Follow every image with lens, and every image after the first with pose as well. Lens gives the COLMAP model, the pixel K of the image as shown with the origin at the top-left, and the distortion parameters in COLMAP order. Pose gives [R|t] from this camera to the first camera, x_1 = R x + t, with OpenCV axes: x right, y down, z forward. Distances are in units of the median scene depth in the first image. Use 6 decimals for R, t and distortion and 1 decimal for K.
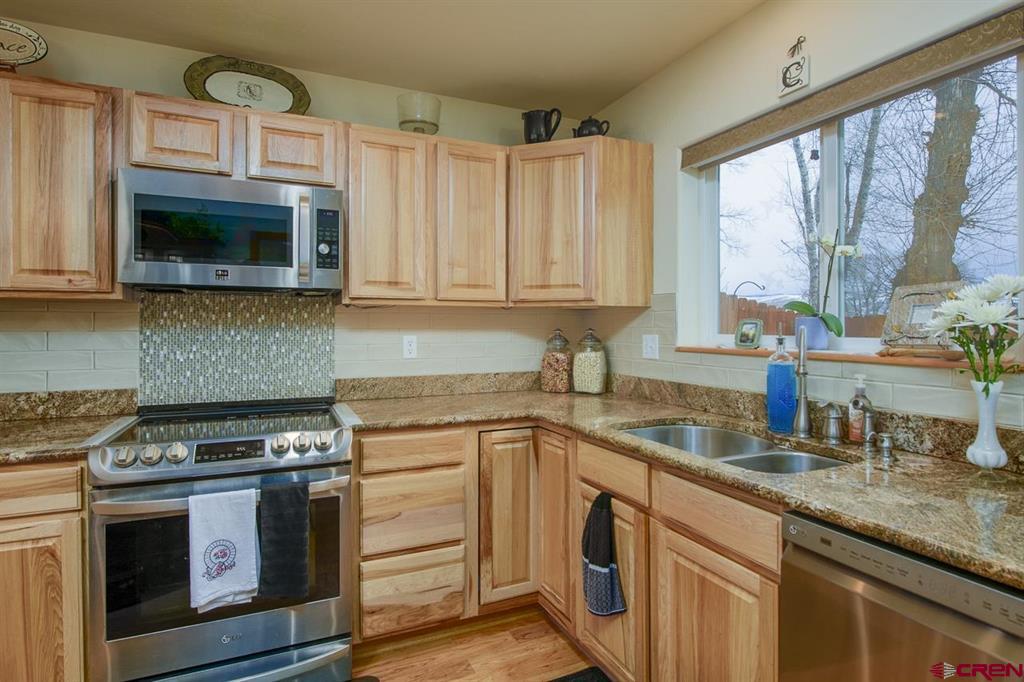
lens RADIAL K [[534.7, 0, 514.7], [0, 534.7, 327.1], [0, 0, 1]] dist [0.000370, -0.002960]
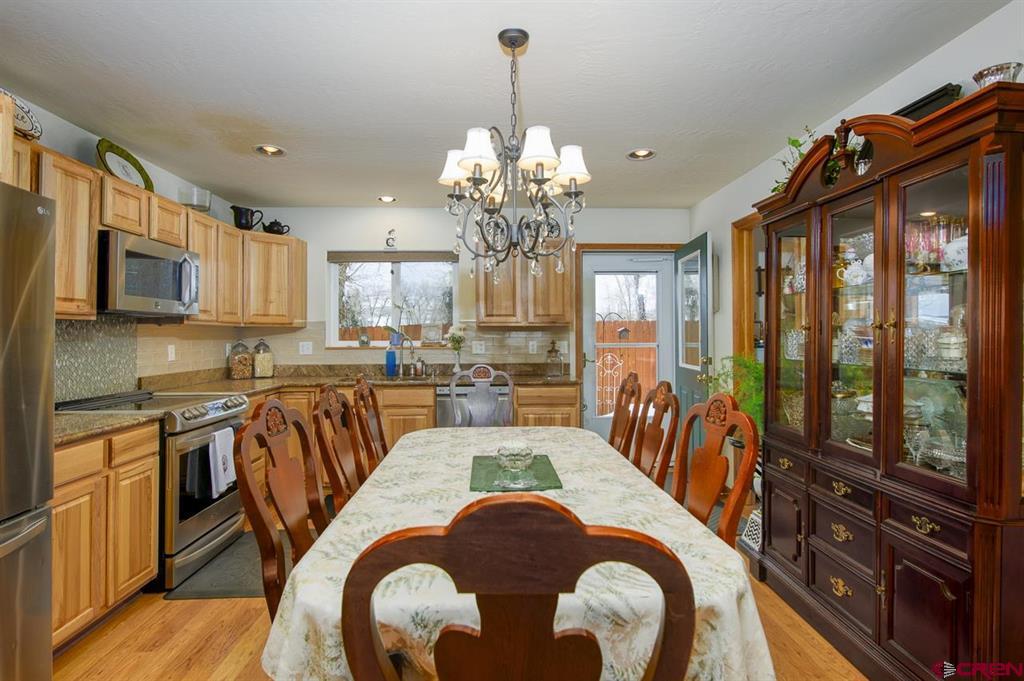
lens RADIAL K [[534.7, 0, 513.1], [0, 534.7, 337.1], [0, 0, 1]] dist [0.000370, -0.002960]
pose [[0.373693, -0.004900, 0.927540, -1.344535], [0.007337, 0.999970, 0.002326, -0.002966], [-0.927524, 0.005936, 0.373718, -0.433341]]
